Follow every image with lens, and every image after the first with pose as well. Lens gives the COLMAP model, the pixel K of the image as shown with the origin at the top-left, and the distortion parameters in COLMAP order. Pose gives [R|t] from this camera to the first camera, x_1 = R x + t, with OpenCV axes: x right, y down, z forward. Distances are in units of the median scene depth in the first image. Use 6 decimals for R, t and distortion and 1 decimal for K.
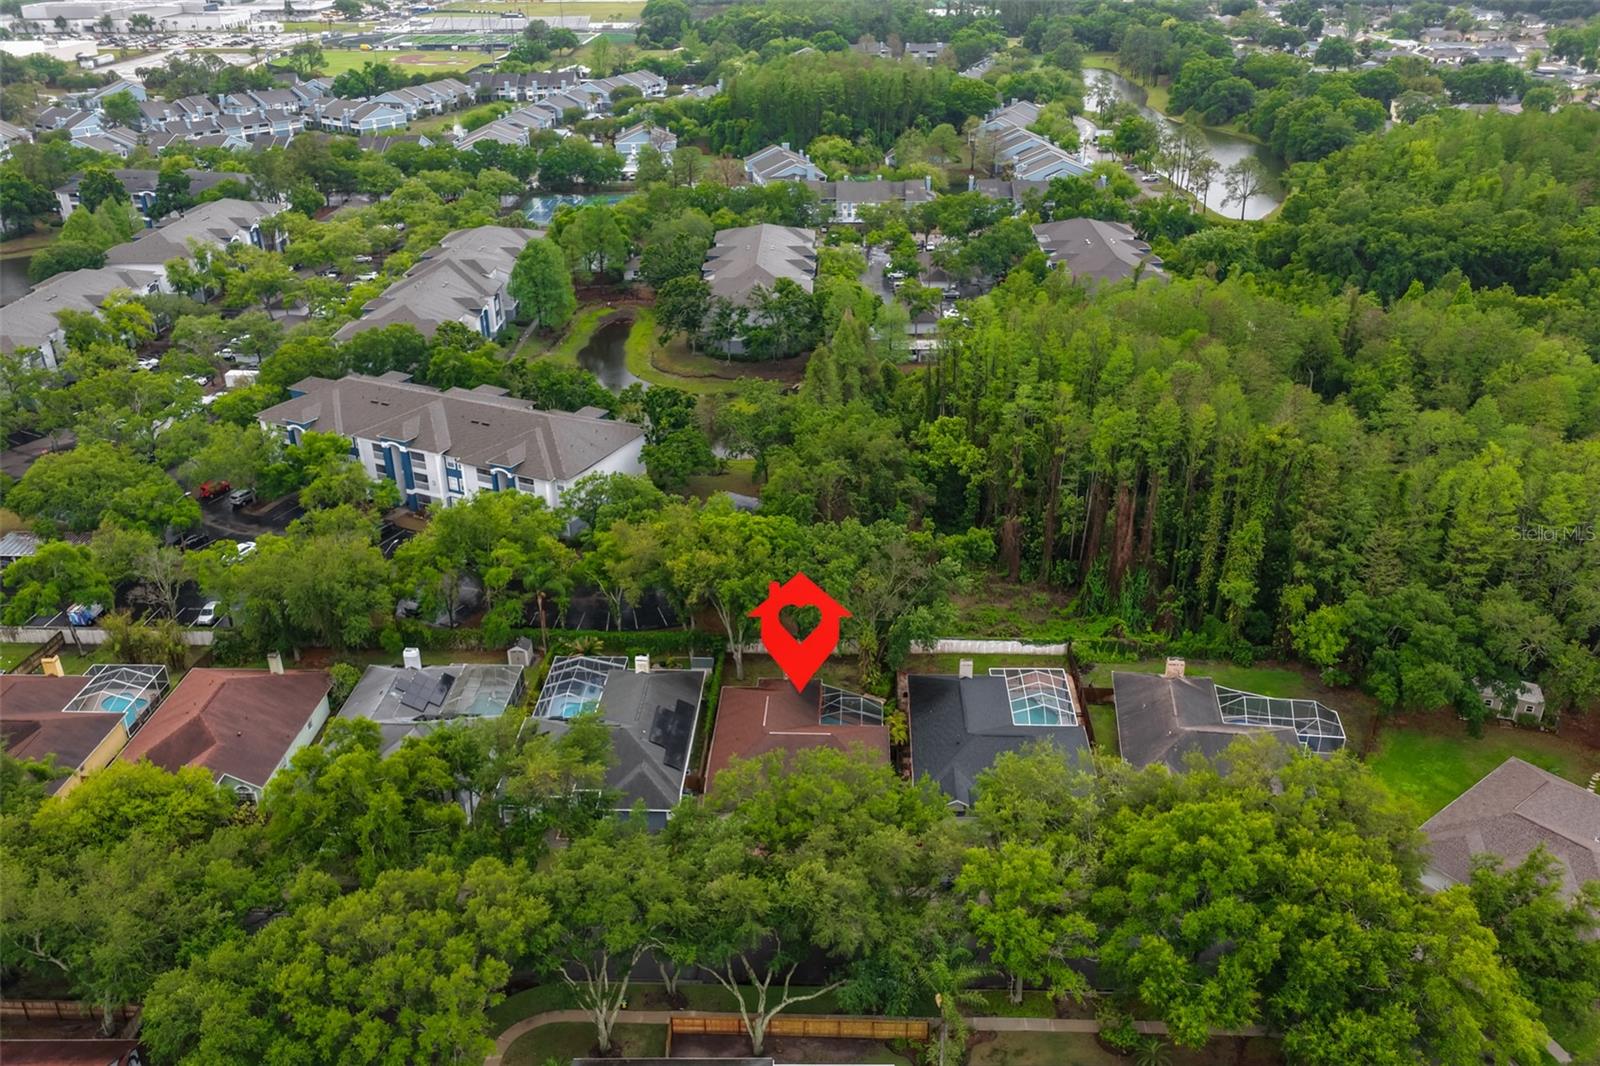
lens RADIAL K [[1332.0, 0, 800.0], [0, 1332.0, 533.0], [0, 0, 1]] dist [-0.007777, 0.028784]
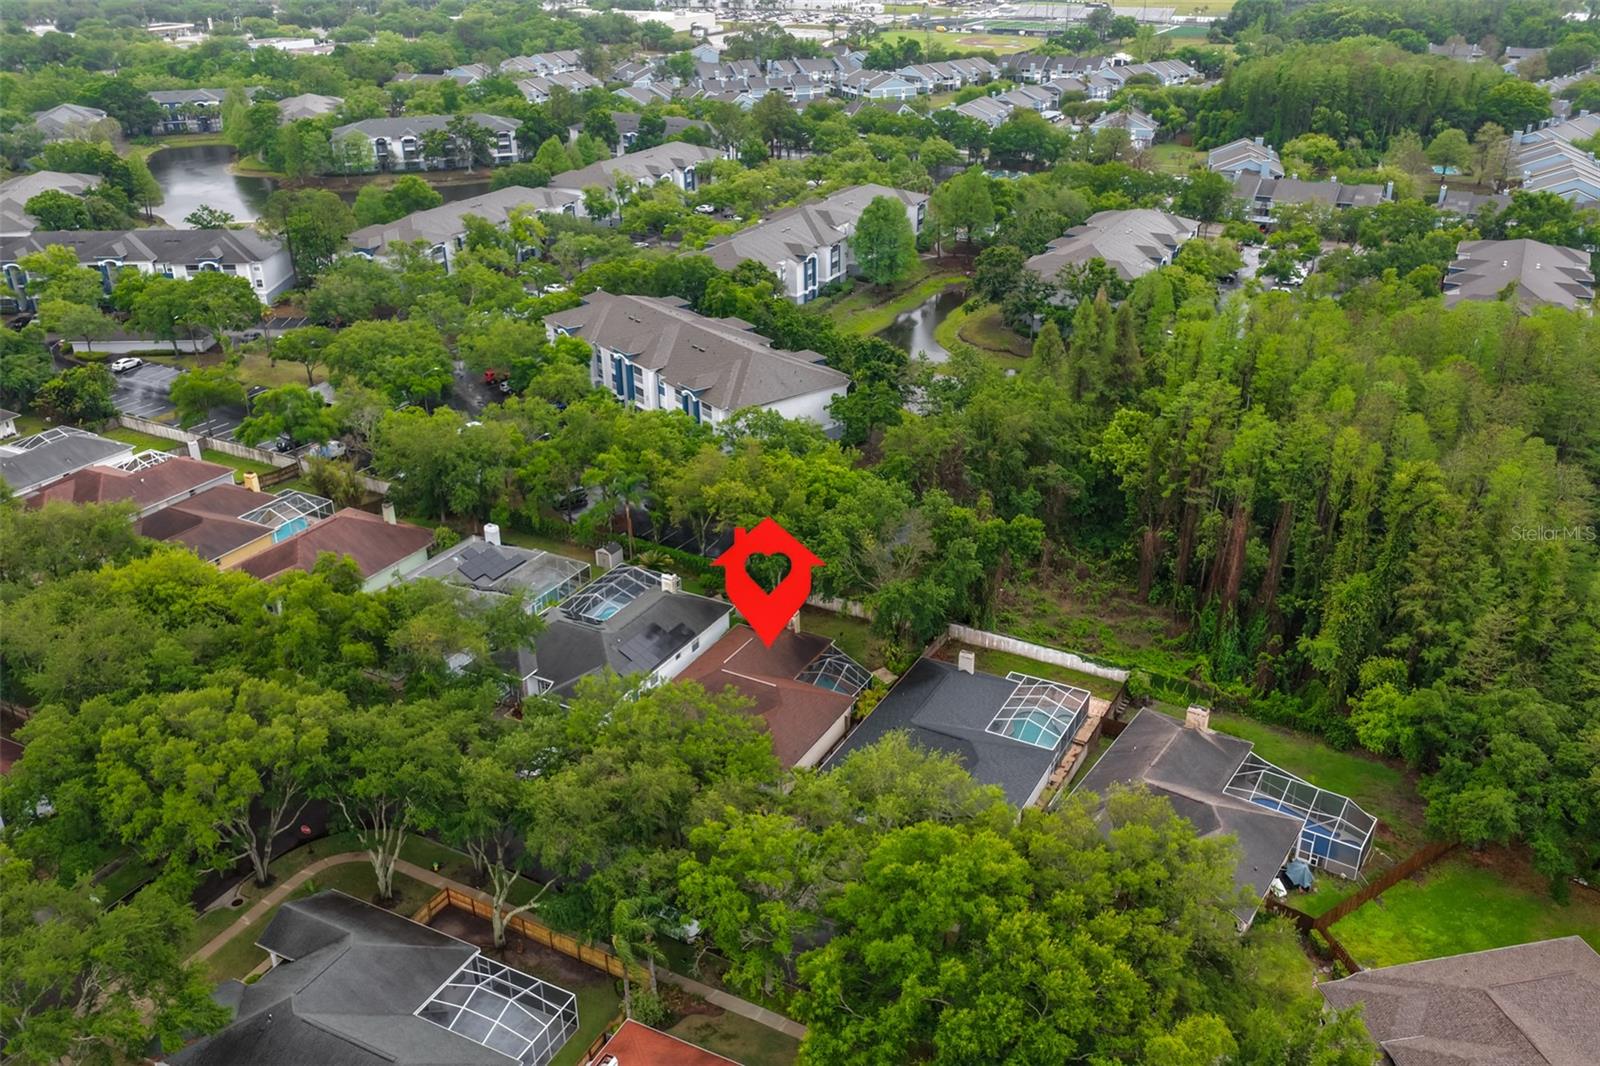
lens RADIAL K [[1332.0, 0, 800.0], [0, 1332.0, 533.0], [0, 0, 1]] dist [-0.007777, 0.028784]
pose [[0.894656, 0.195319, -0.401797, 0.262936], [-0.195734, 0.979821, 0.040476, 0.000900], [0.401595, 0.042434, 0.914834, 0.082863]]
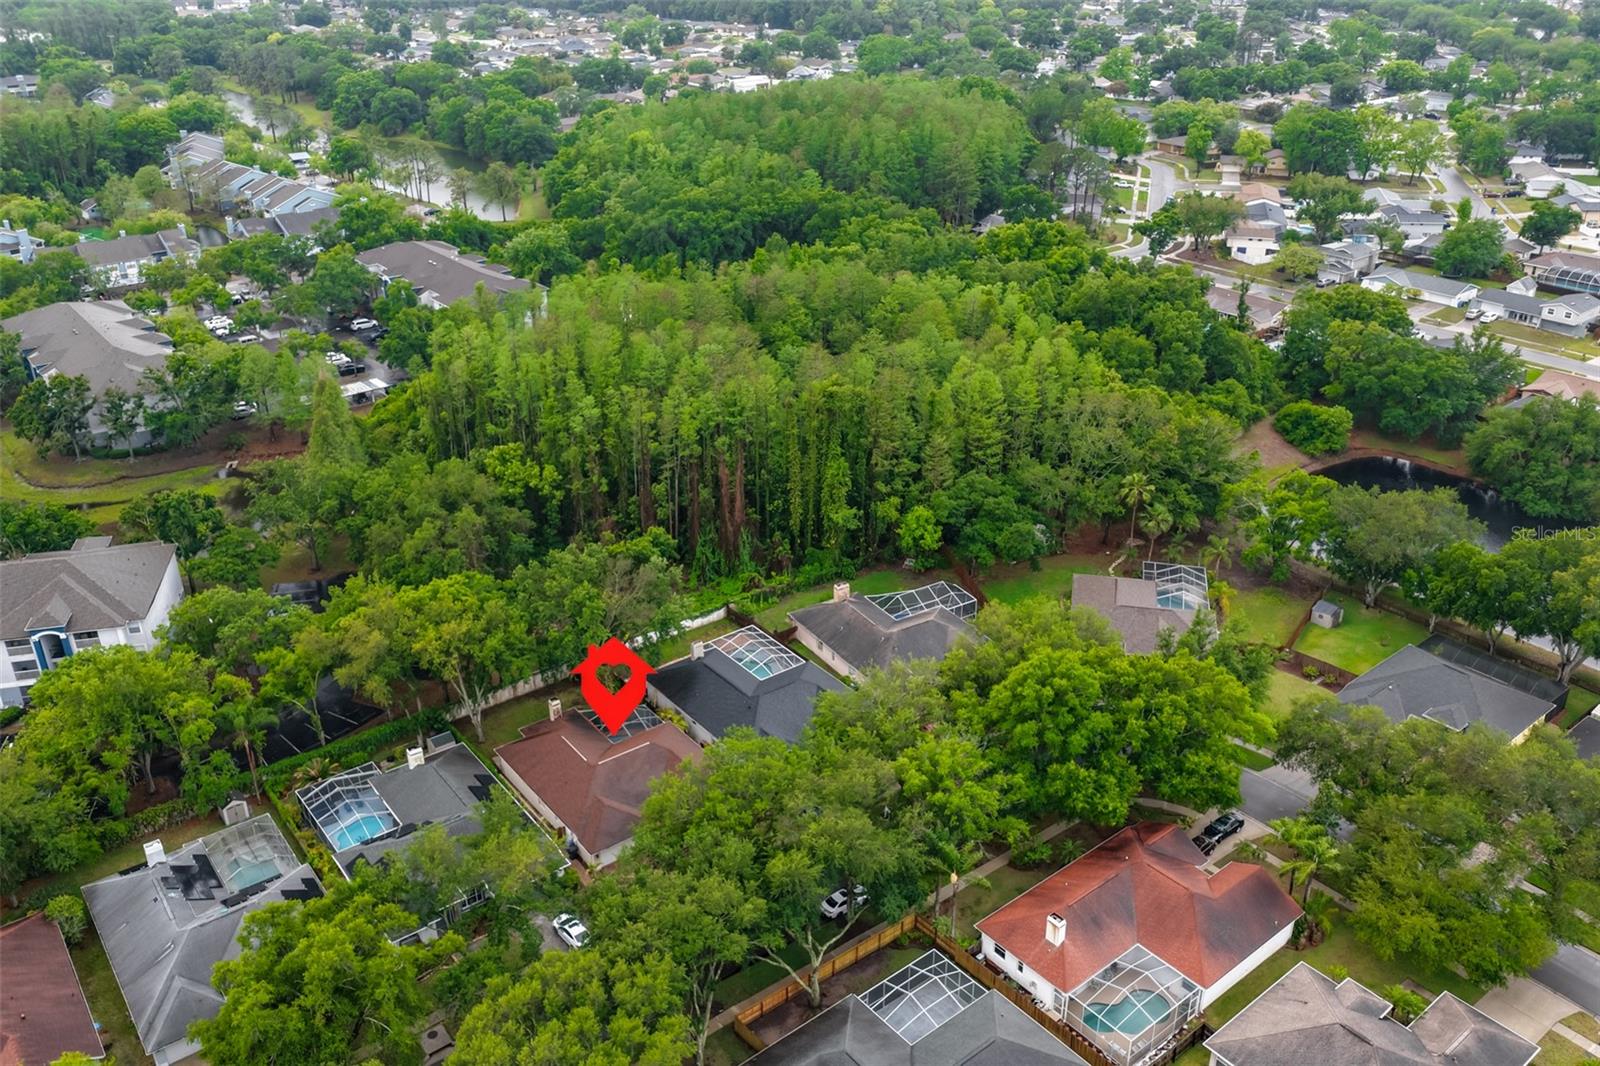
lens RADIAL K [[1332.0, 0, 800.0], [0, 1332.0, 533.0], [0, 0, 1]] dist [-0.007777, 0.028784]
pose [[0.770537, -0.277976, 0.573587, -0.293223], [0.278042, 0.956347, 0.089960, -0.046760], [-0.573555, 0.090164, 0.814190, 0.032474]]
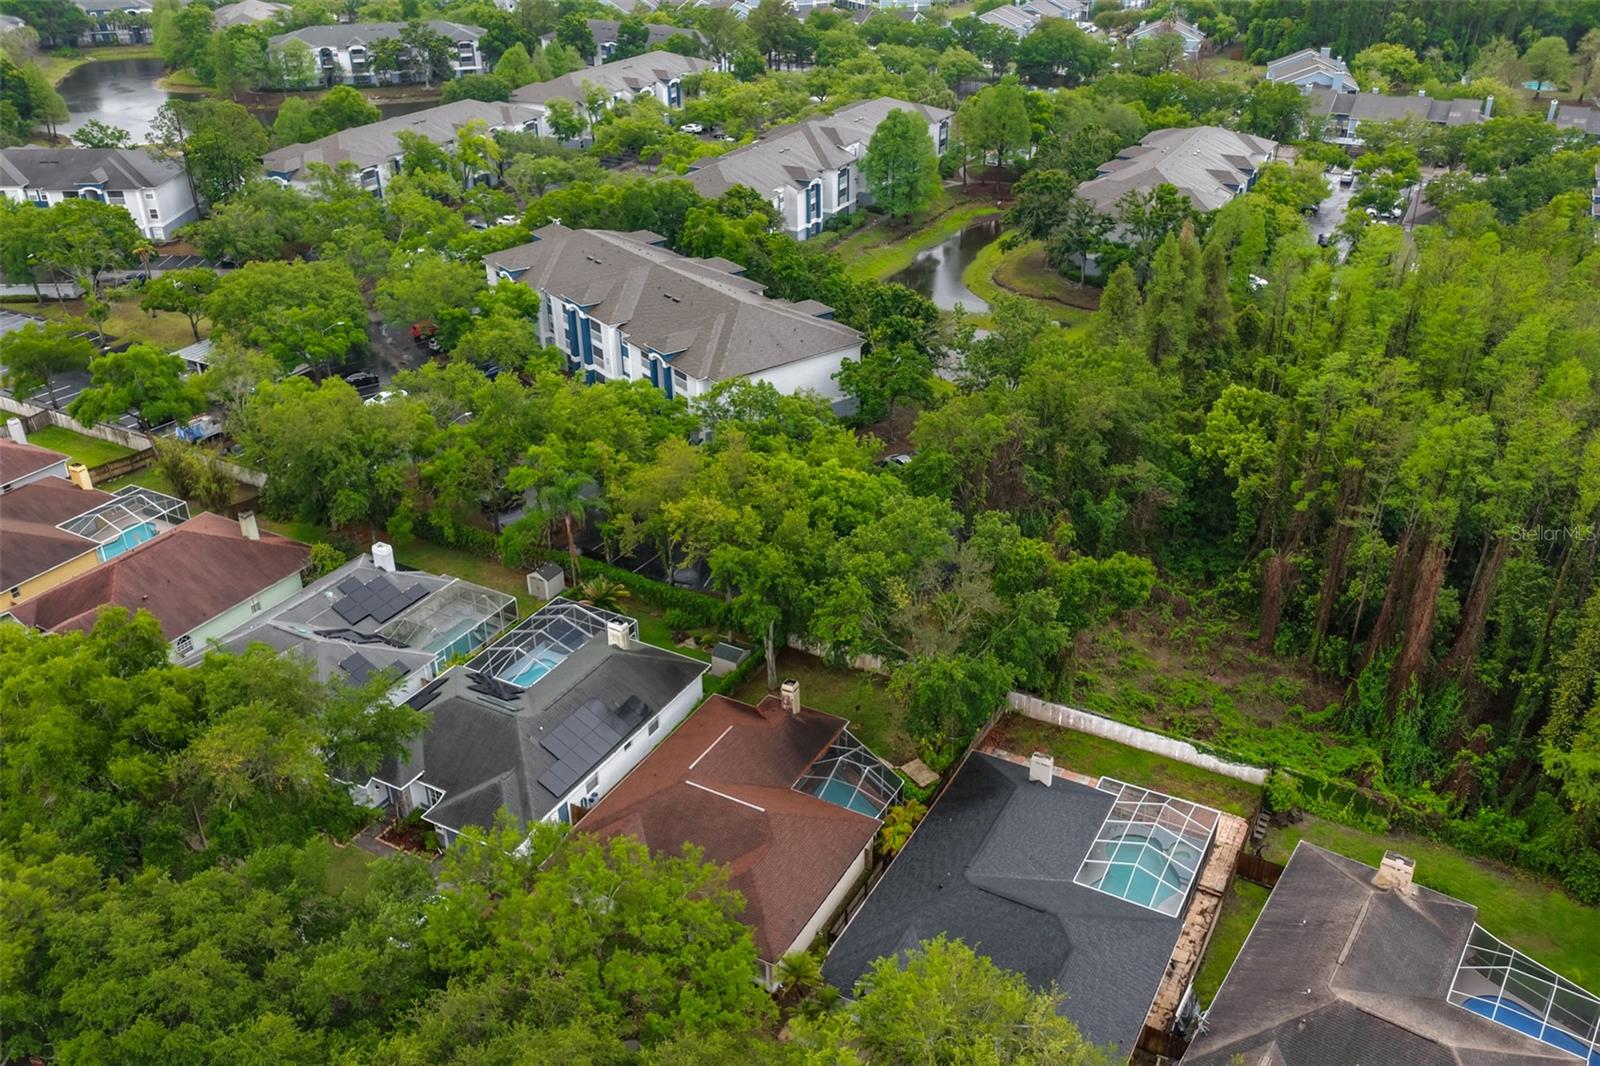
lens RADIAL K [[1332.0, 0, 800.0], [0, 1332.0, 533.0], [0, 0, 1]] dist [-0.007777, 0.028784]
pose [[0.894018, 0.215902, -0.392579, 0.173609], [-0.197218, 0.976414, 0.087864, -0.027610], [0.402289, -0.001128, 0.915512, 0.268677]]
